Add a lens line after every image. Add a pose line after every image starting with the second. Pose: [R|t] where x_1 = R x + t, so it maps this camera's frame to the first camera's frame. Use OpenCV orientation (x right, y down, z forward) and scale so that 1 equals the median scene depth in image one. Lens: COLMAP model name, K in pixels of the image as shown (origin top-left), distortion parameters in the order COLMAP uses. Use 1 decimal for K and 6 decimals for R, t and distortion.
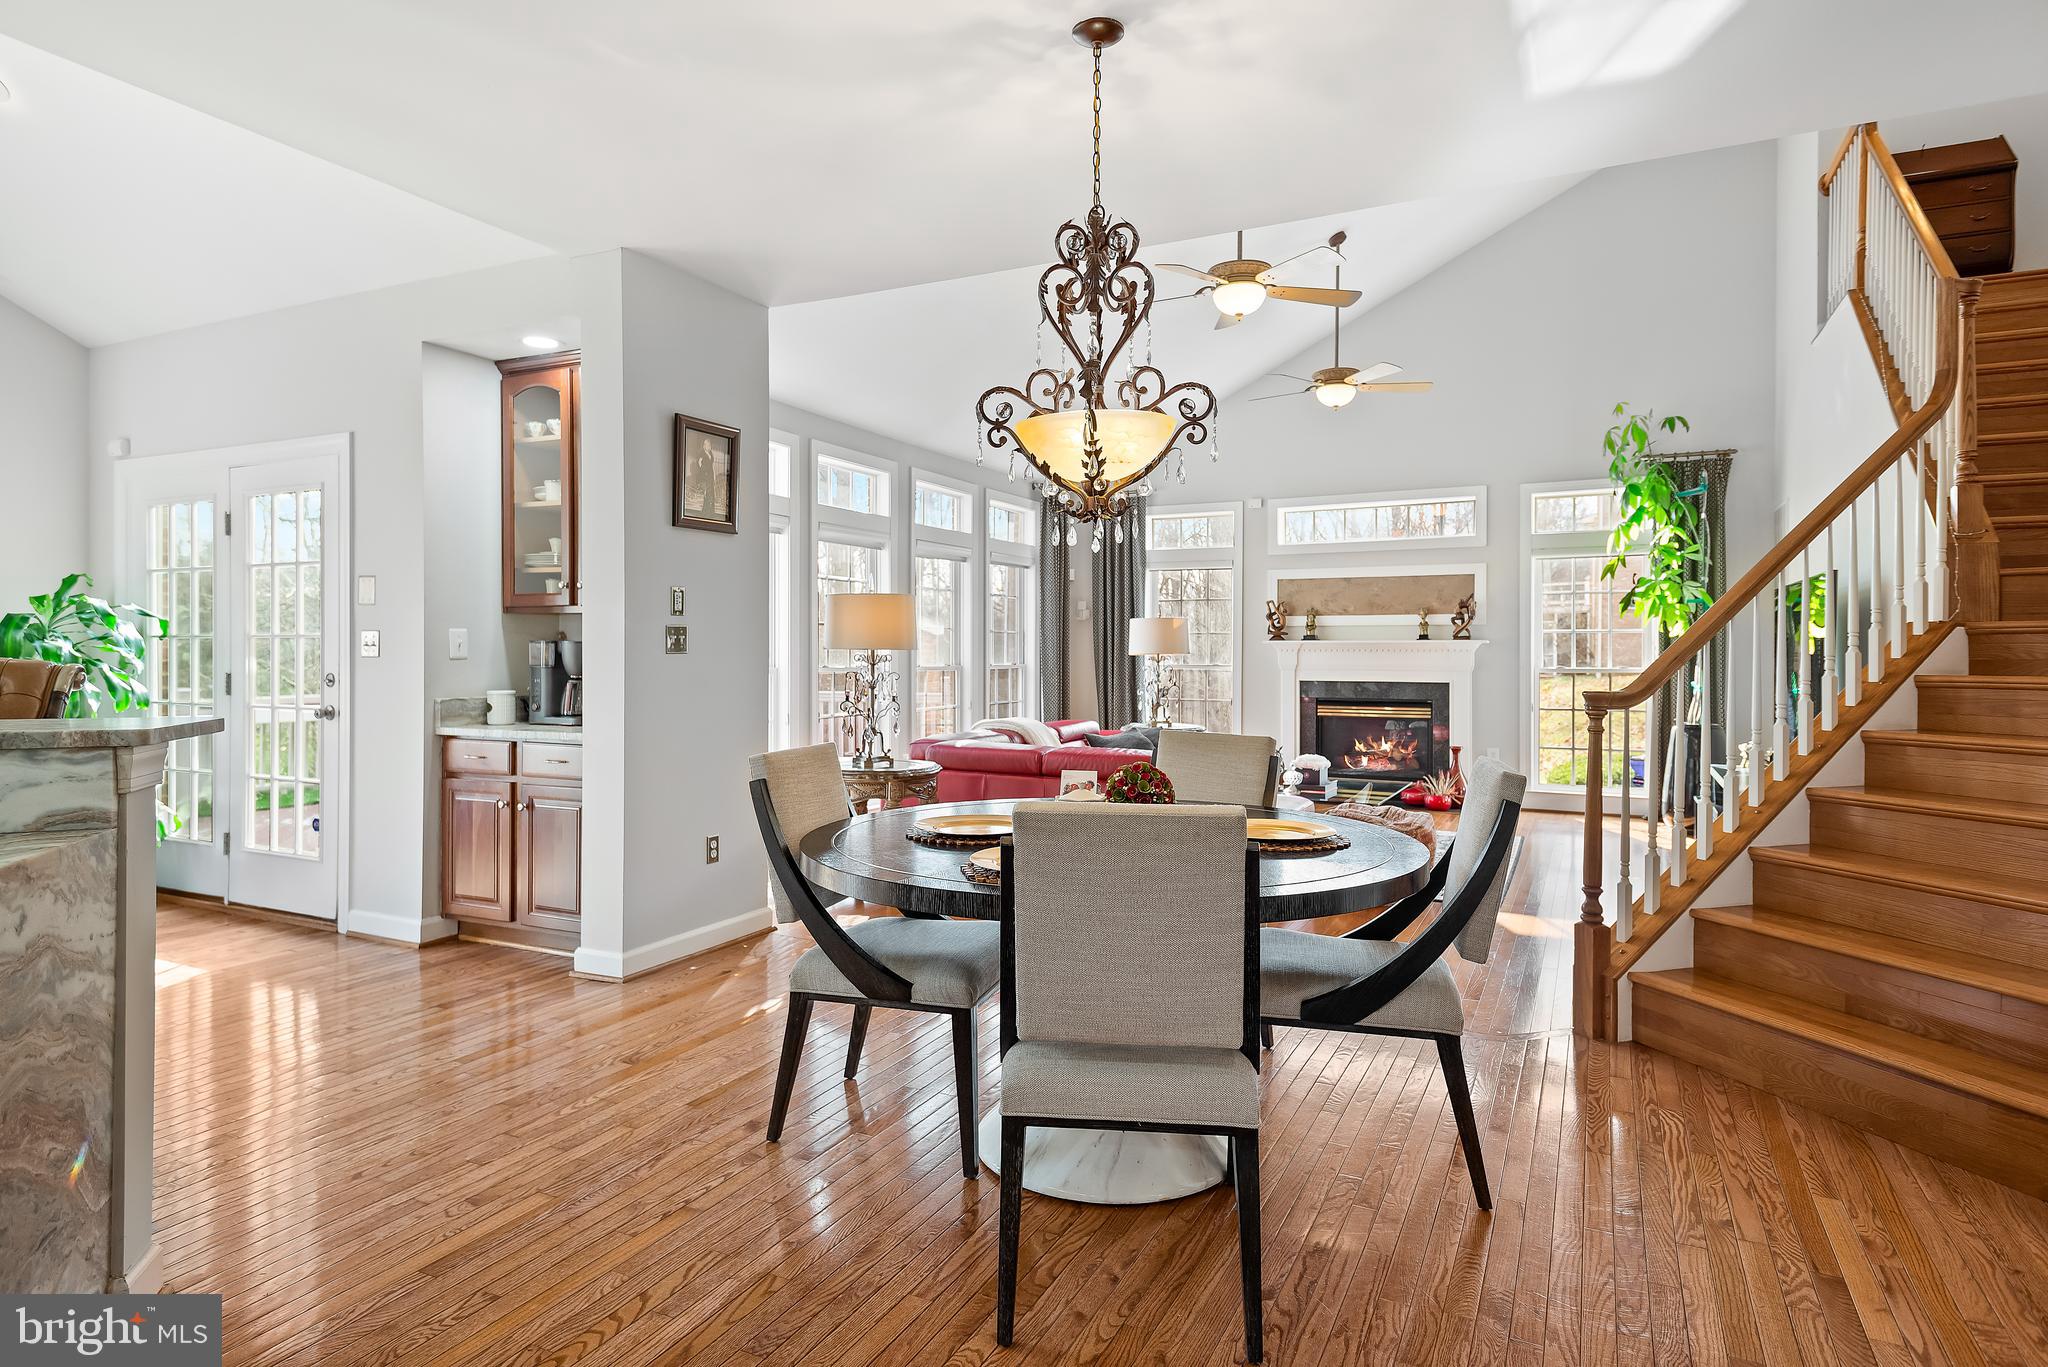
lens RADIAL K [[1148.8, 0, 1006.8], [0, 1148.8, 668.7], [0, 0, 1]] dist [0.023349, -0.001933]
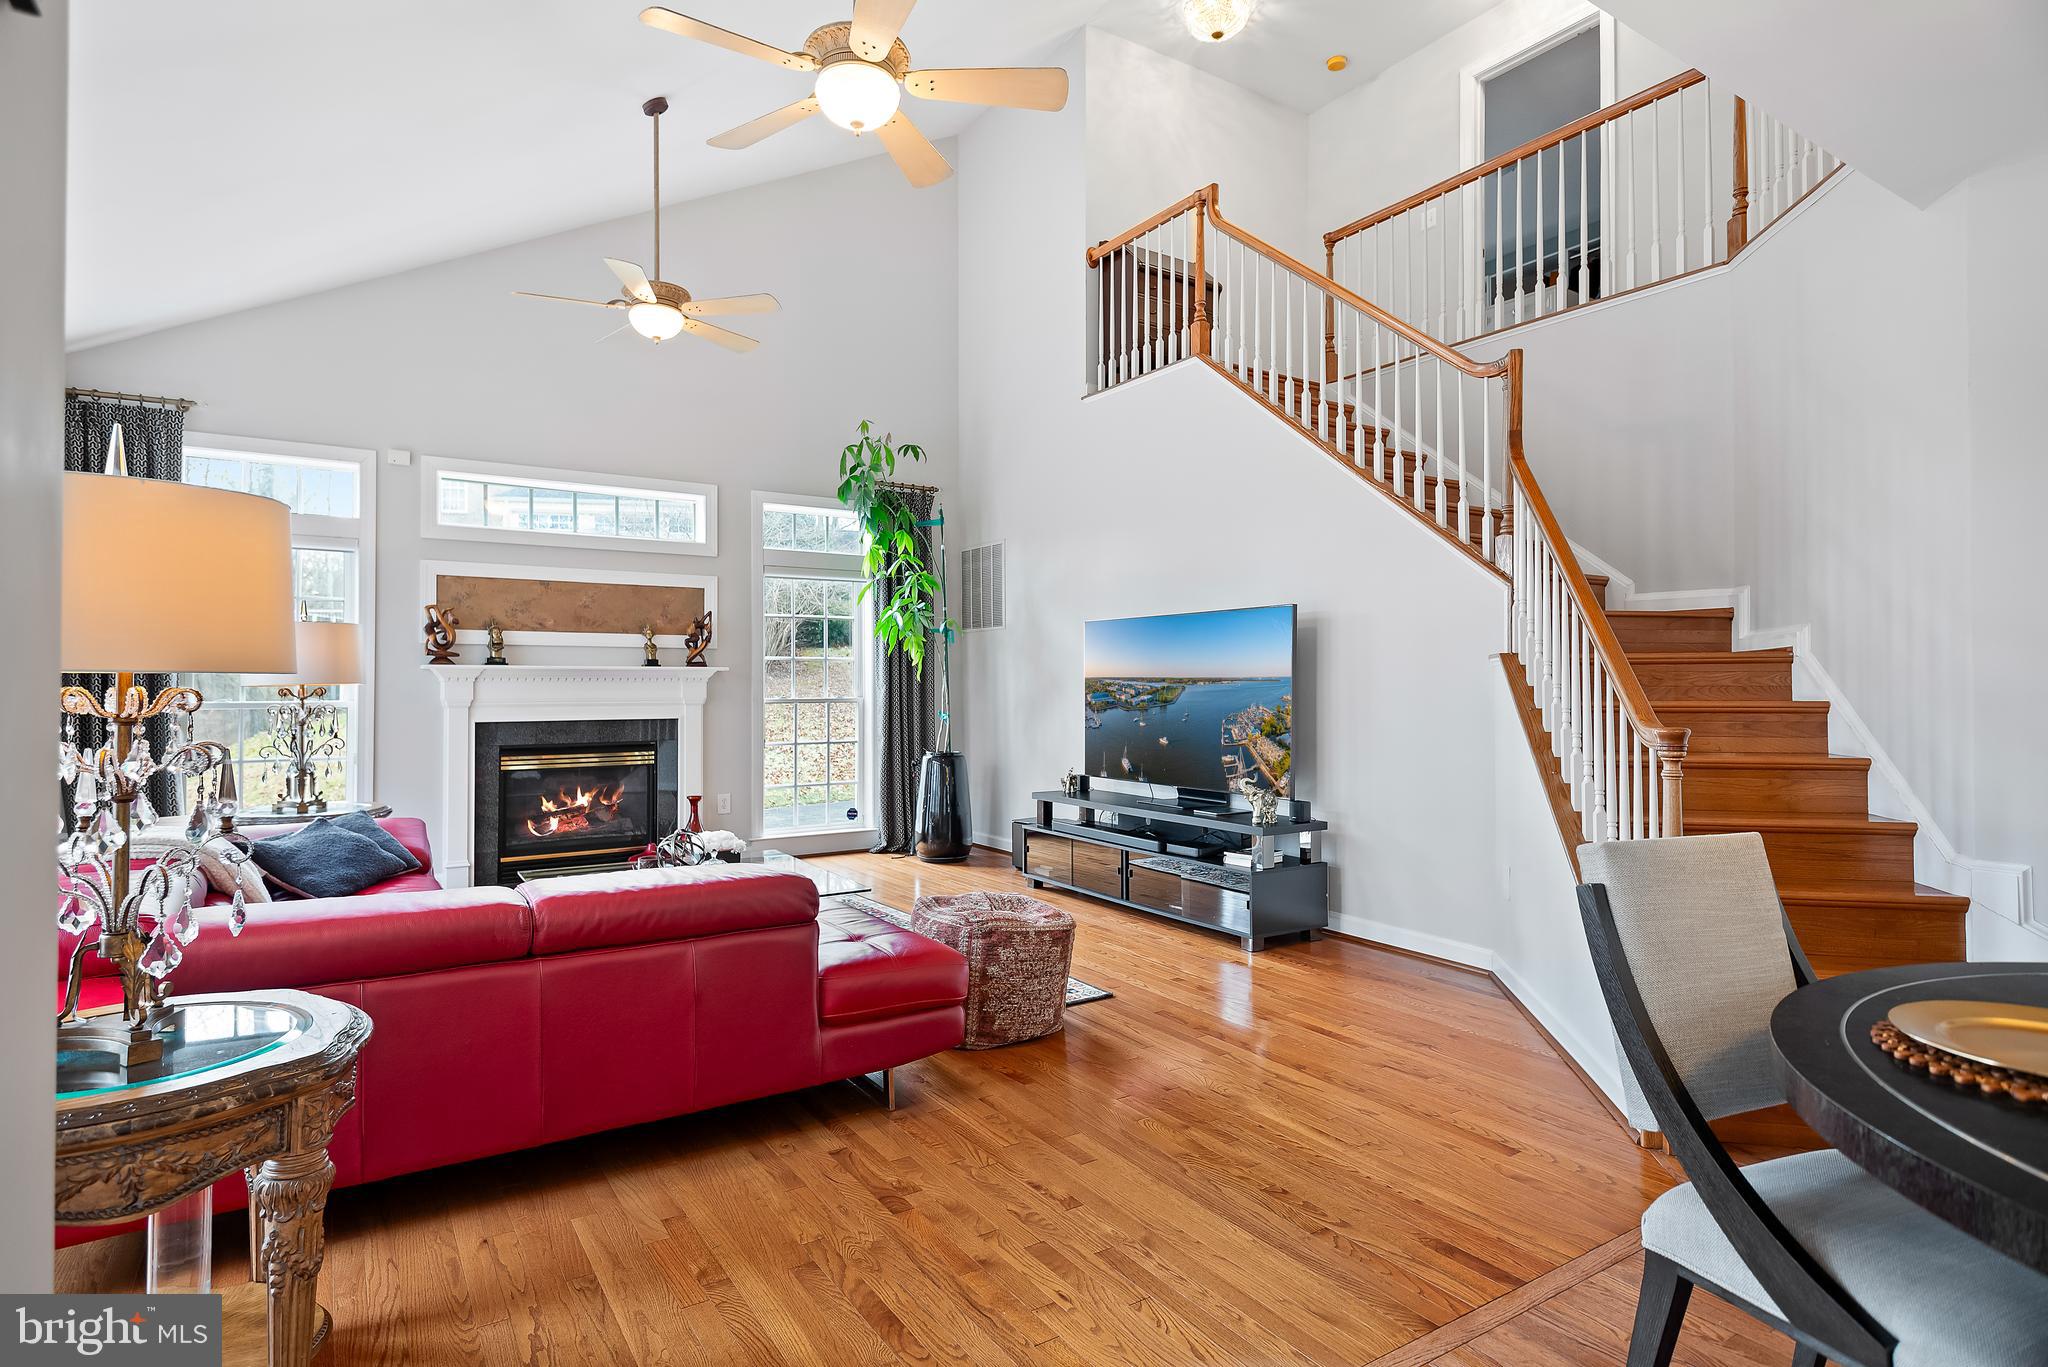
lens RADIAL K [[1080.3, 0, 1042.3], [0, 1080.3, 675.8], [0, 0, 1]] dist [0.020802, -0.001043]
pose [[0.498966, 0.003418, 0.866615, -0.306386], [0.013613, 0.999838, -0.011781, -0.011930], [-0.866515, 0.017676, 0.498838, 0.793677]]
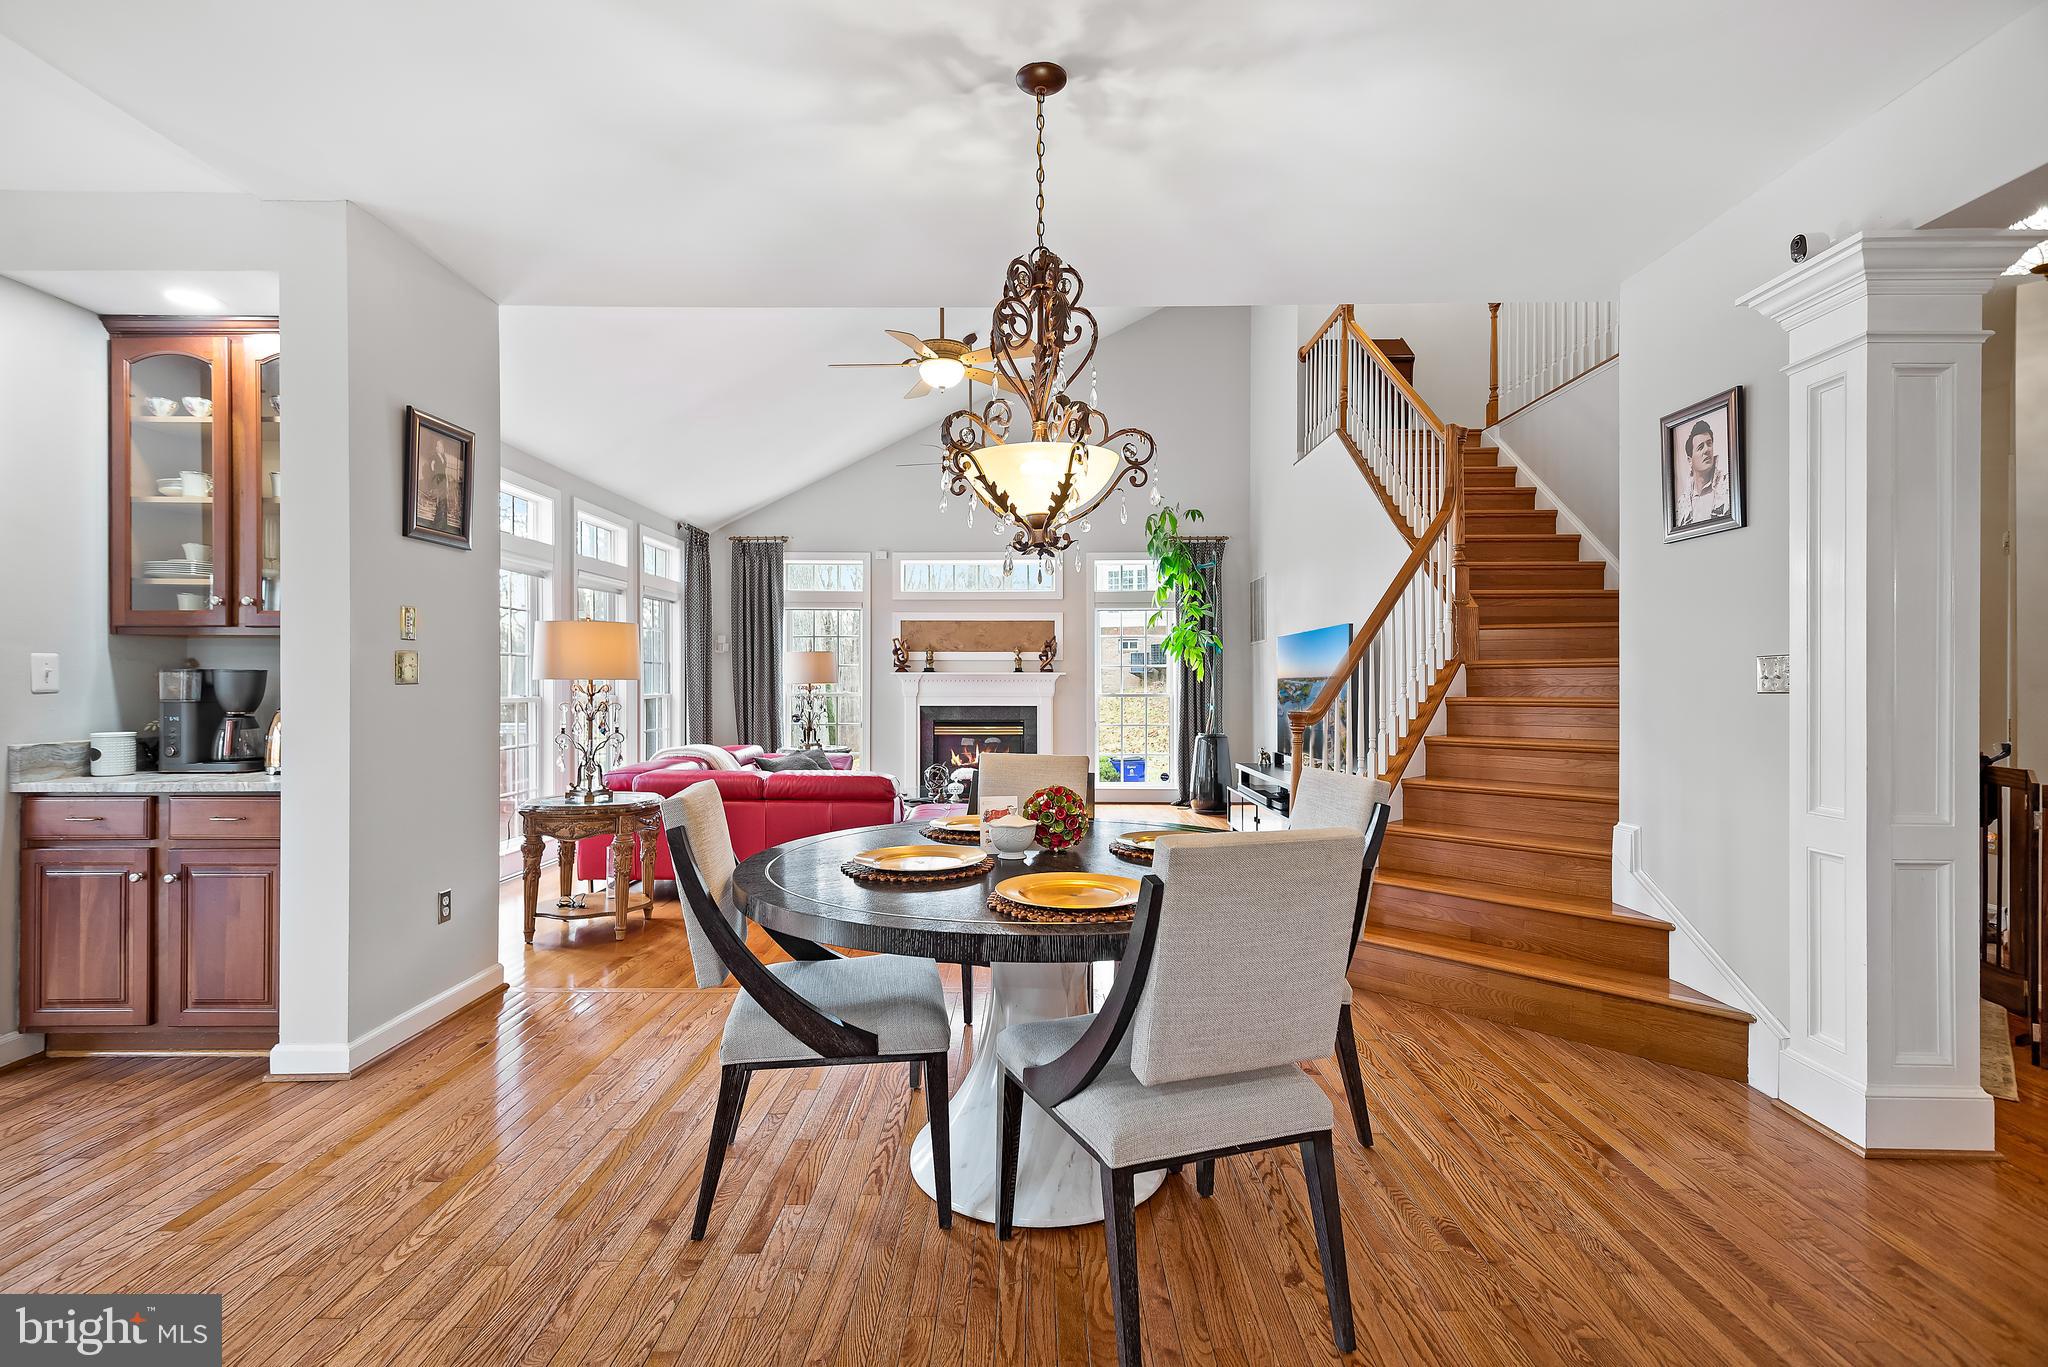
lens RADIAL K [[959.2, 0, 1022.8], [0, 959.2, 691.4], [0, 0, 1]] dist [0.021854, -0.007656]
pose [[0.898287, -0.005869, 0.439369, -0.180385], [0.008188, 0.999961, -0.003384, -0.001577], [-0.439332, 0.006637, 0.898300, 0.136354]]
